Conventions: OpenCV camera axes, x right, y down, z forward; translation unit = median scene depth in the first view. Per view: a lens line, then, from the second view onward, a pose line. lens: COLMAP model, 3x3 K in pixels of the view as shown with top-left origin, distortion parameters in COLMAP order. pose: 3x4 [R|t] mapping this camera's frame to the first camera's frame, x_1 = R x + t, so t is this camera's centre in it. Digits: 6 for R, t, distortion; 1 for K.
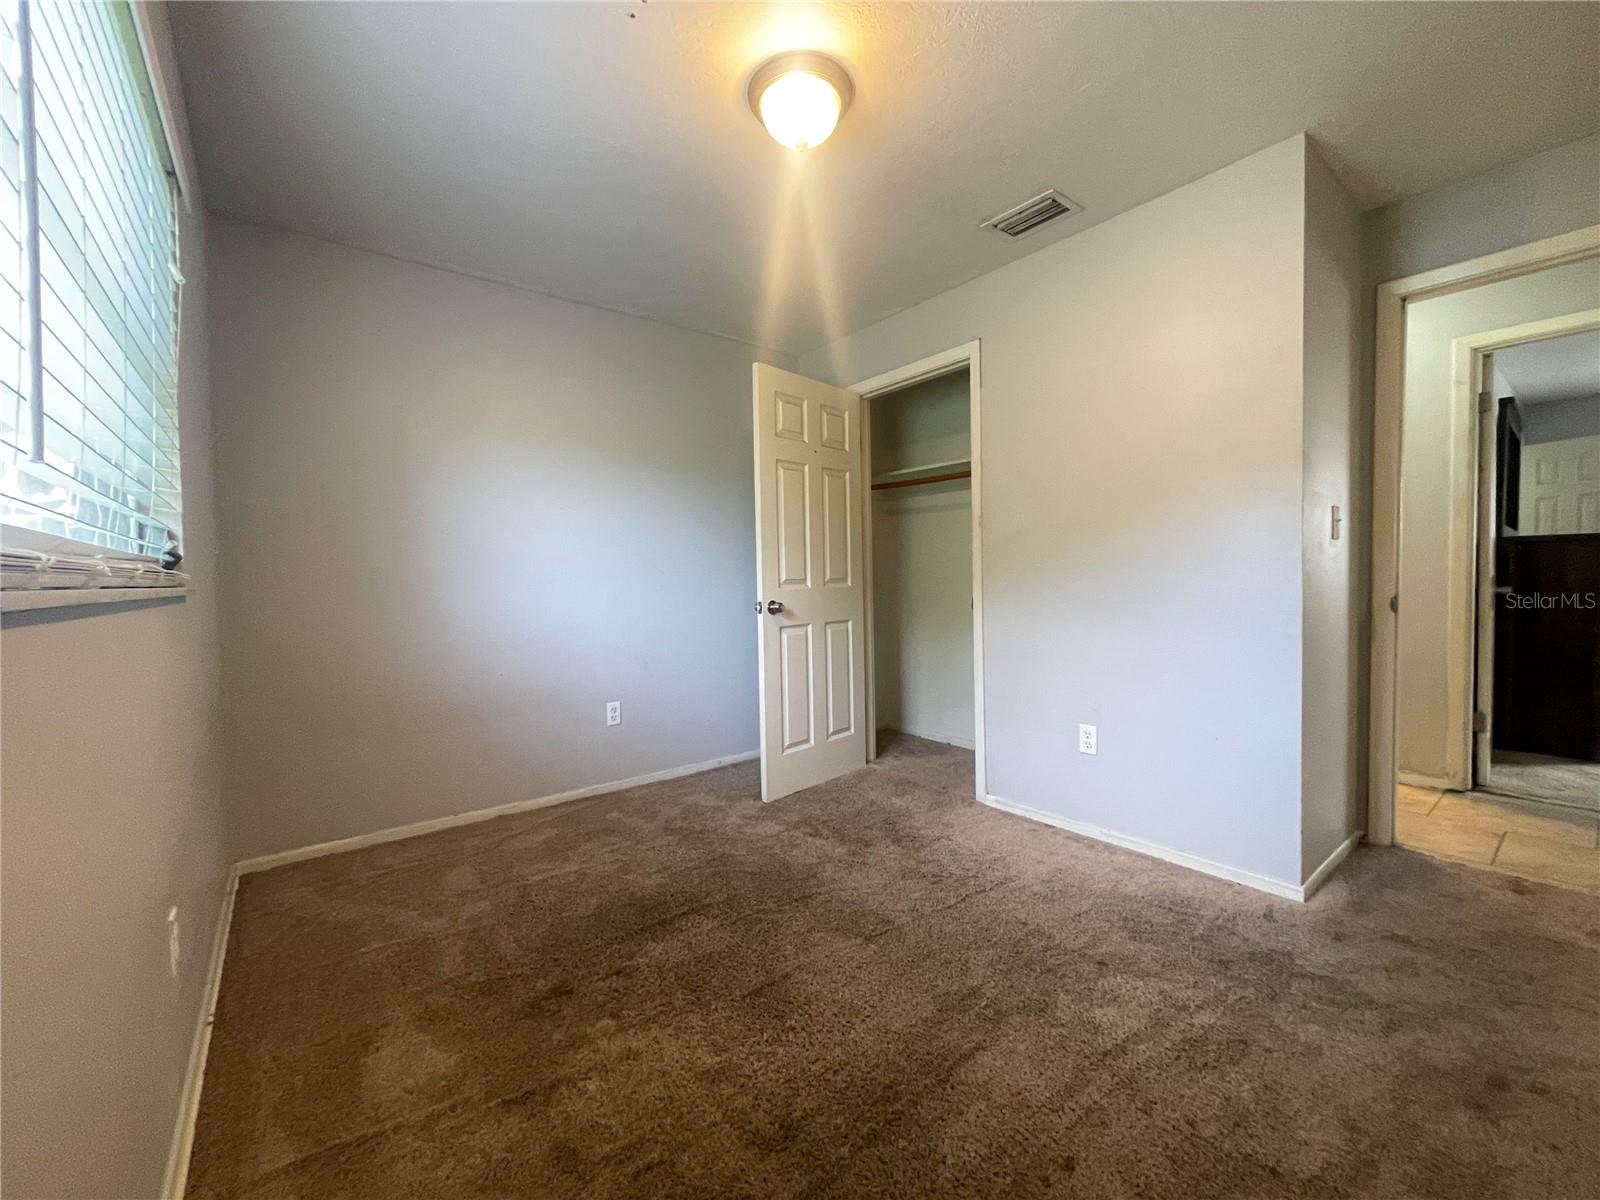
lens RADIAL K [[657.6, 0, 790.8], [0, 657.6, 608.1], [0, 0, 1]] dist [0.000379, -0.000019]
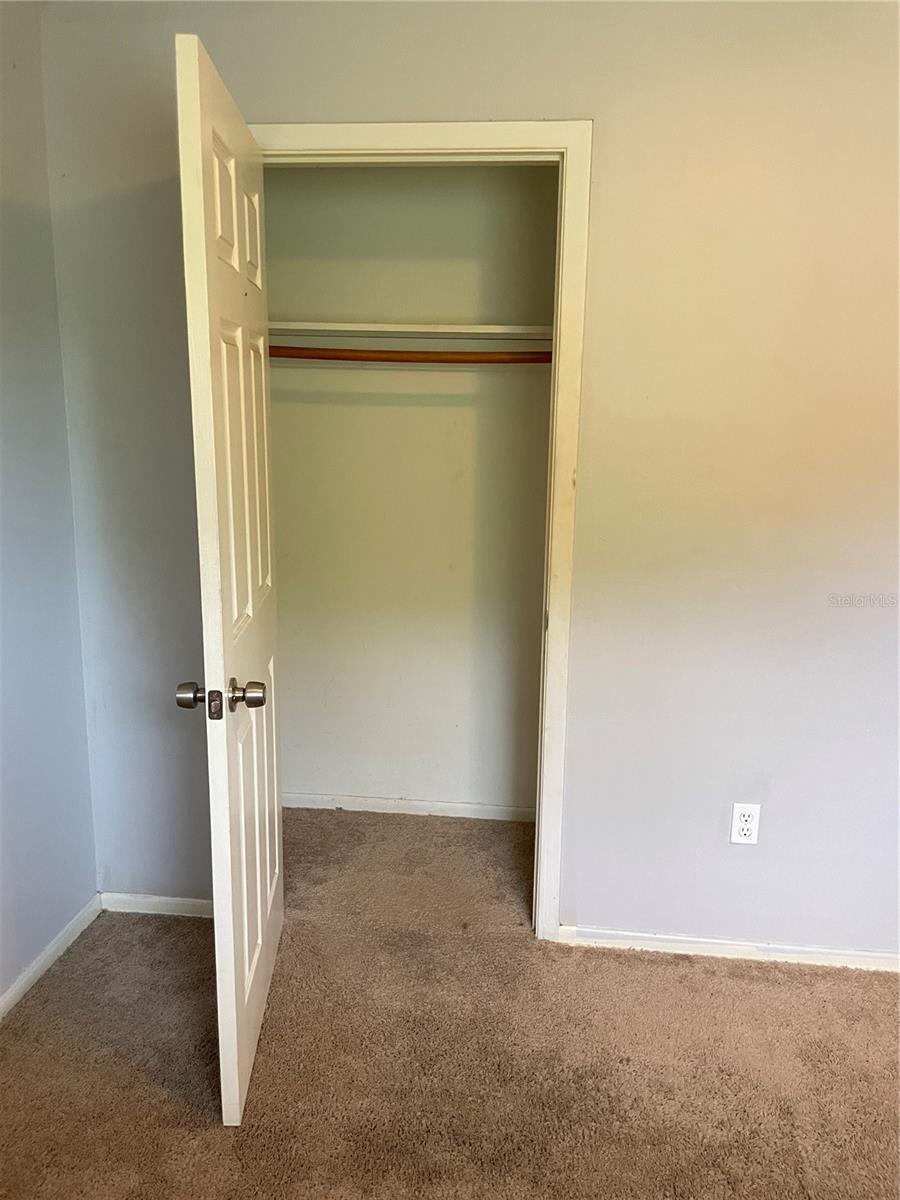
lens RADIAL K [[919.9, 0, 450.0], [0, 919.9, 600.0], [0, 0, 1]] dist [0.120691, -0.195777]
pose [[0.688547, -0.129898, 0.713463, -0.341245], [-0.000783, 0.983693, 0.179853, -0.165338], [-0.725191, -0.124396, 0.677218, 0.519497]]
